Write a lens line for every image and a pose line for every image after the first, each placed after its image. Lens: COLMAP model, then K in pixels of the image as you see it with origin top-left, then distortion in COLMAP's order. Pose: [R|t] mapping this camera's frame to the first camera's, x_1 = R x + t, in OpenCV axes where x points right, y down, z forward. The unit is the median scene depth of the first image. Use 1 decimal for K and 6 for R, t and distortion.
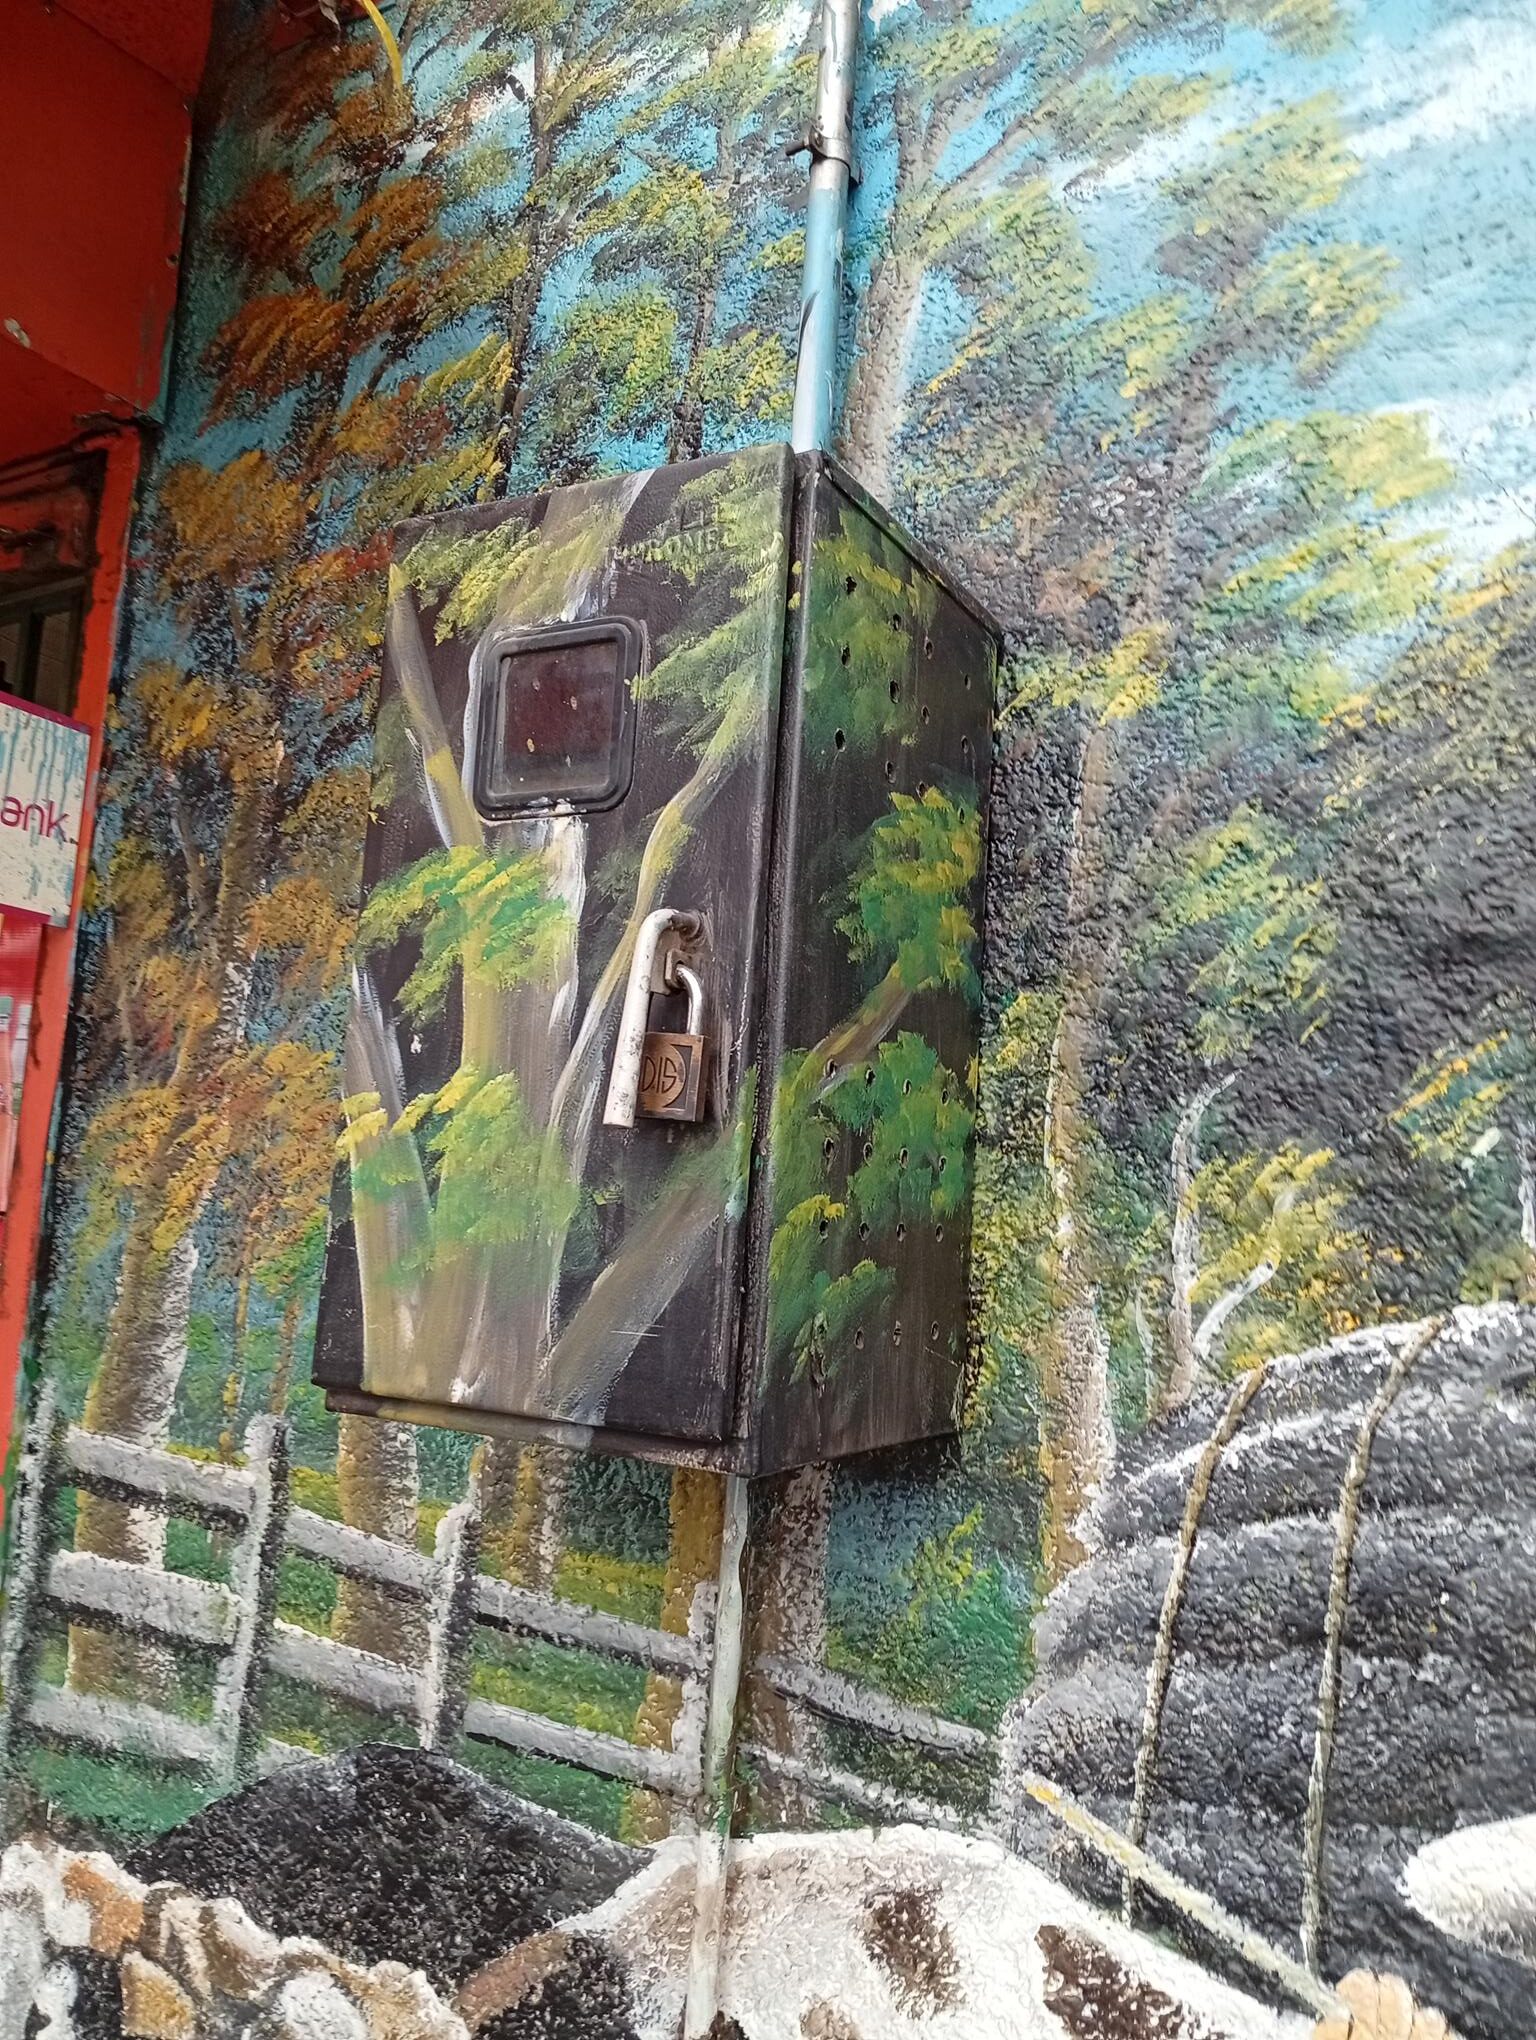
lens RADIAL K [[1563.5, 0, 780.8], [0, 1563.5, 1013.2], [0, 0, 1]] dist [0.068910, -0.134545]
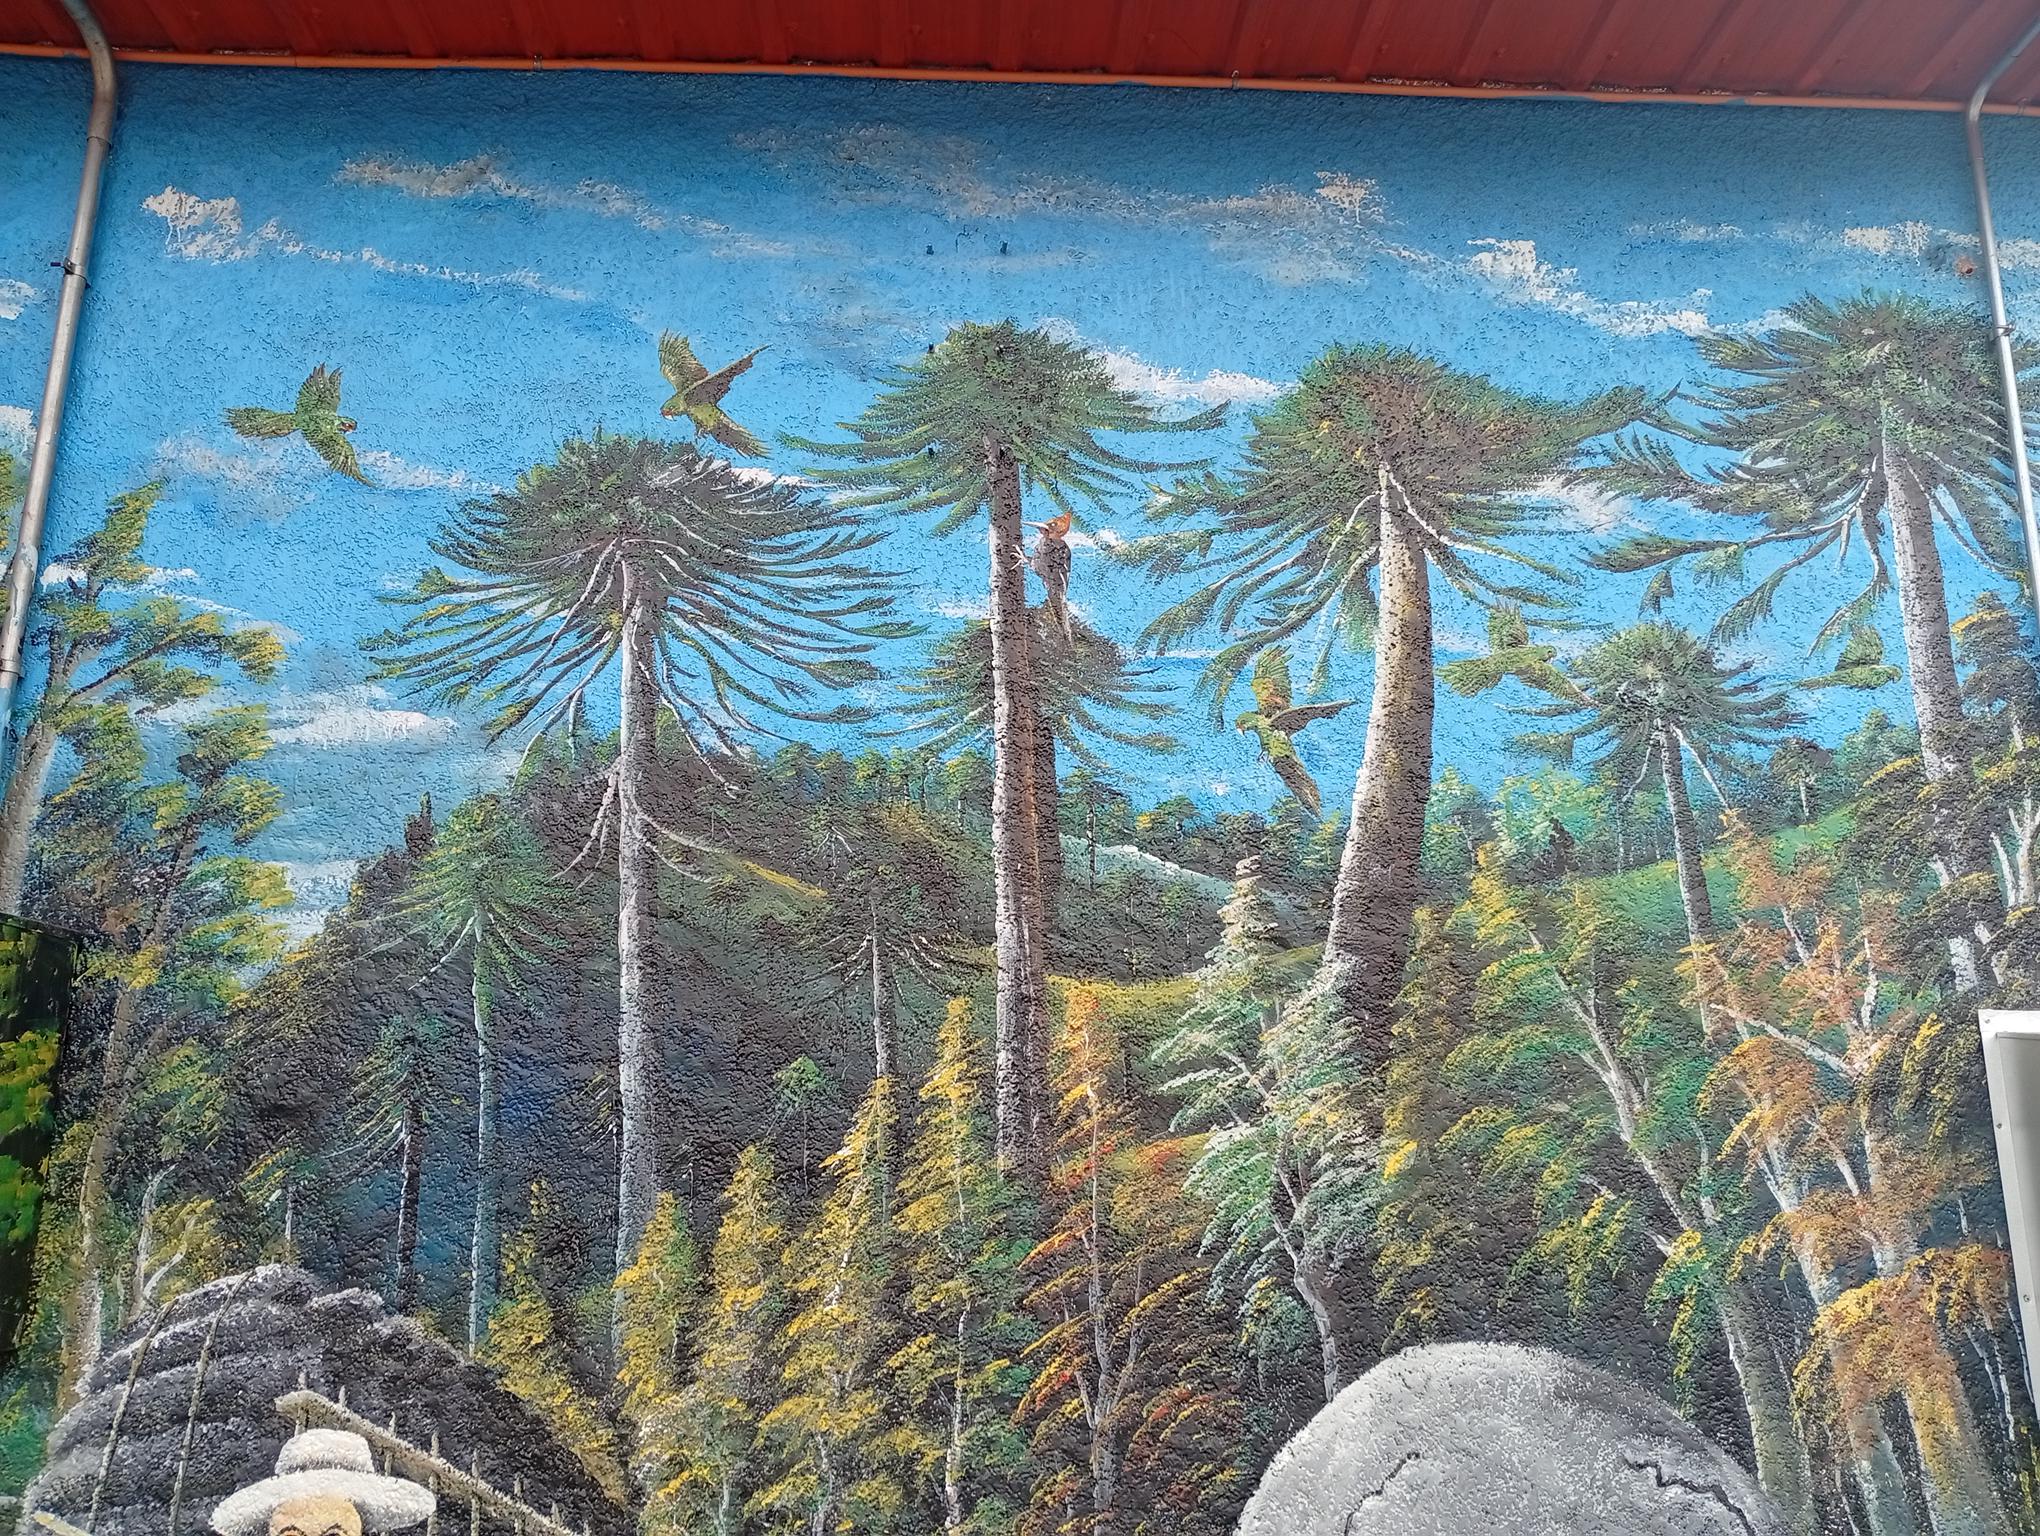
lens RADIAL K [[1563.5, 0, 1017.4], [0, 1563.5, 755.9], [0, 0, 1]] dist [0.068910, -0.134545]
pose [[0.845525, 0.070243, 0.529295, 0.079240], [-0.023194, 0.995205, -0.095022, -0.345801], [-0.533432, 0.068067, 0.843100, -1.511042]]
